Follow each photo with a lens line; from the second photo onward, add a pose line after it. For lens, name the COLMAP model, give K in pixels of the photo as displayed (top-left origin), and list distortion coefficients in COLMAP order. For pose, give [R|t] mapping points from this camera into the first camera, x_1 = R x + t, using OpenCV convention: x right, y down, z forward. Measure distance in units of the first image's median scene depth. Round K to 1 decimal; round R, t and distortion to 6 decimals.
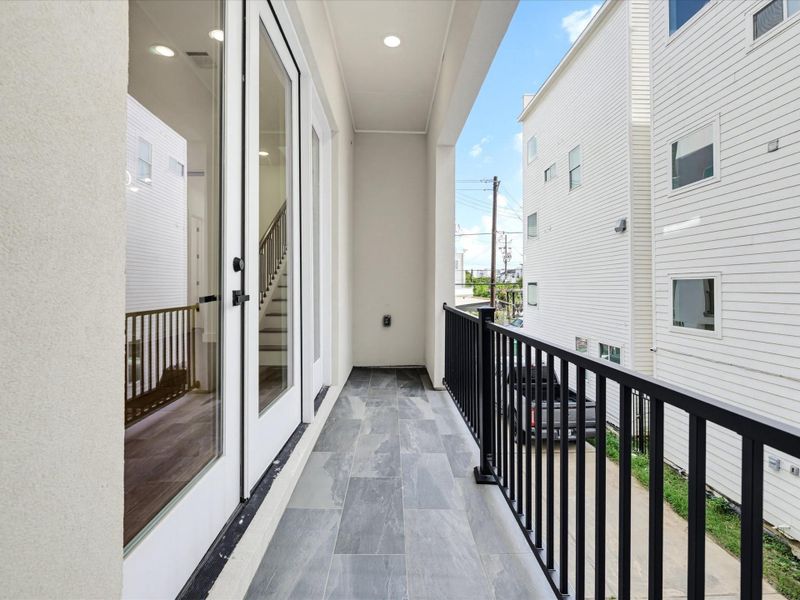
lens RADIAL K [[357.5, 0, 400.0], [0, 357.5, 300.0], [0, 0, 1]] dist [0.000812, -0.000036]
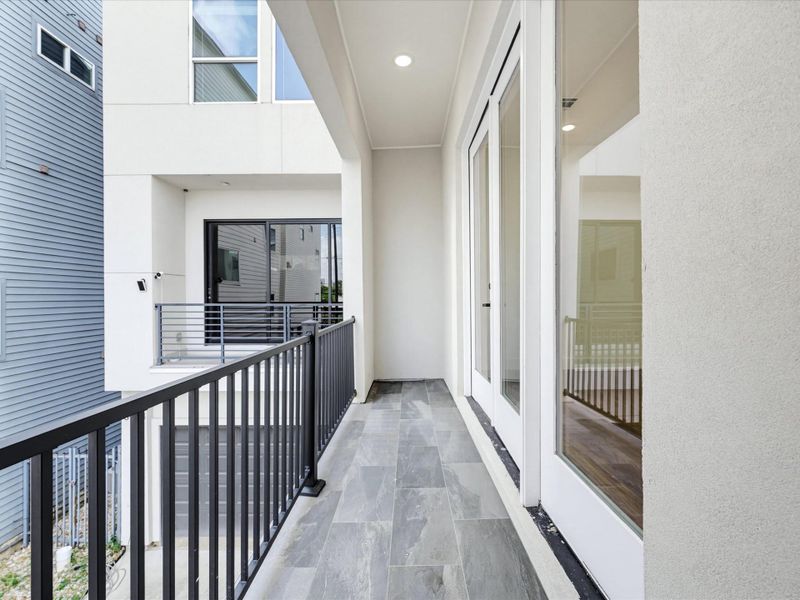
lens RADIAL K [[357.5, 0, 400.0], [0, 357.5, 300.0], [0, 0, 1]] dist [0.000812, -0.000036]
pose [[-0.998785, -0.001251, 0.049267, -0.058435], [0.001151, 0.998813, 0.048698, -0.085268], [-0.049269, 0.048695, -0.997598, 1.980153]]
